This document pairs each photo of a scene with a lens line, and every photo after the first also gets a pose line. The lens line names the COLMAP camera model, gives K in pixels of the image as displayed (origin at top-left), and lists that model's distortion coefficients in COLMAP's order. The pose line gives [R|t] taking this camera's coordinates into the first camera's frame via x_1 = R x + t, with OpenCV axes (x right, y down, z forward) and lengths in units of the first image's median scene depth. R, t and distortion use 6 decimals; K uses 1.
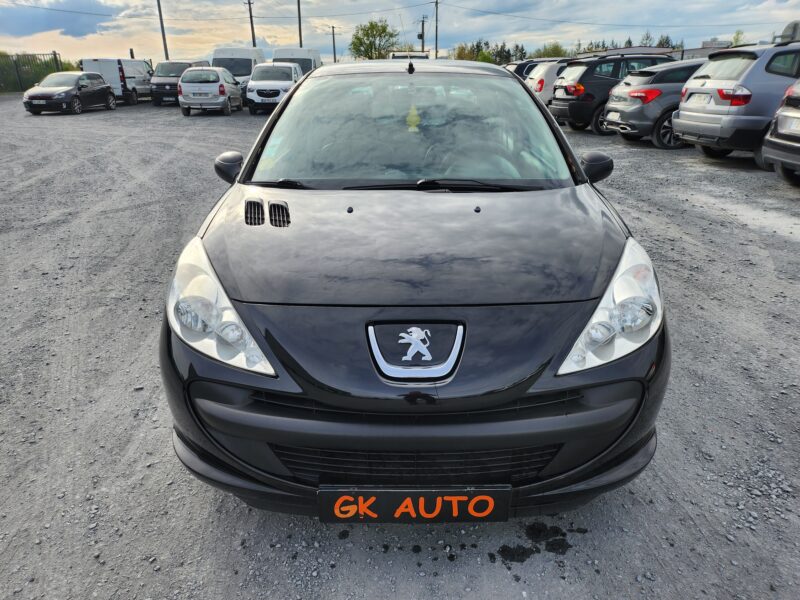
lens RADIAL K [[591.1, 0, 400.8], [0, 591.1, 304.5], [0, 0, 1]] dist [0.015612, -0.009319]
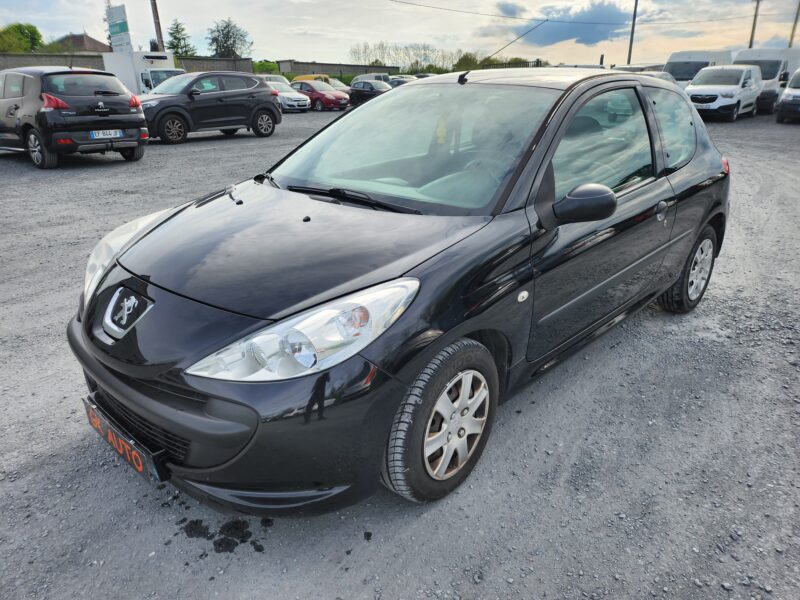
lens RADIAL K [[591.1, 0, 400.4], [0, 591.1, 299.3], [0, 0, 1]] dist [0.015612, -0.009319]
pose [[0.727146, 0.241033, -0.642777, 0.102023], [-0.249671, 0.965066, 0.079444, -0.015900], [0.639471, 0.102715, 0.761923, 0.035507]]
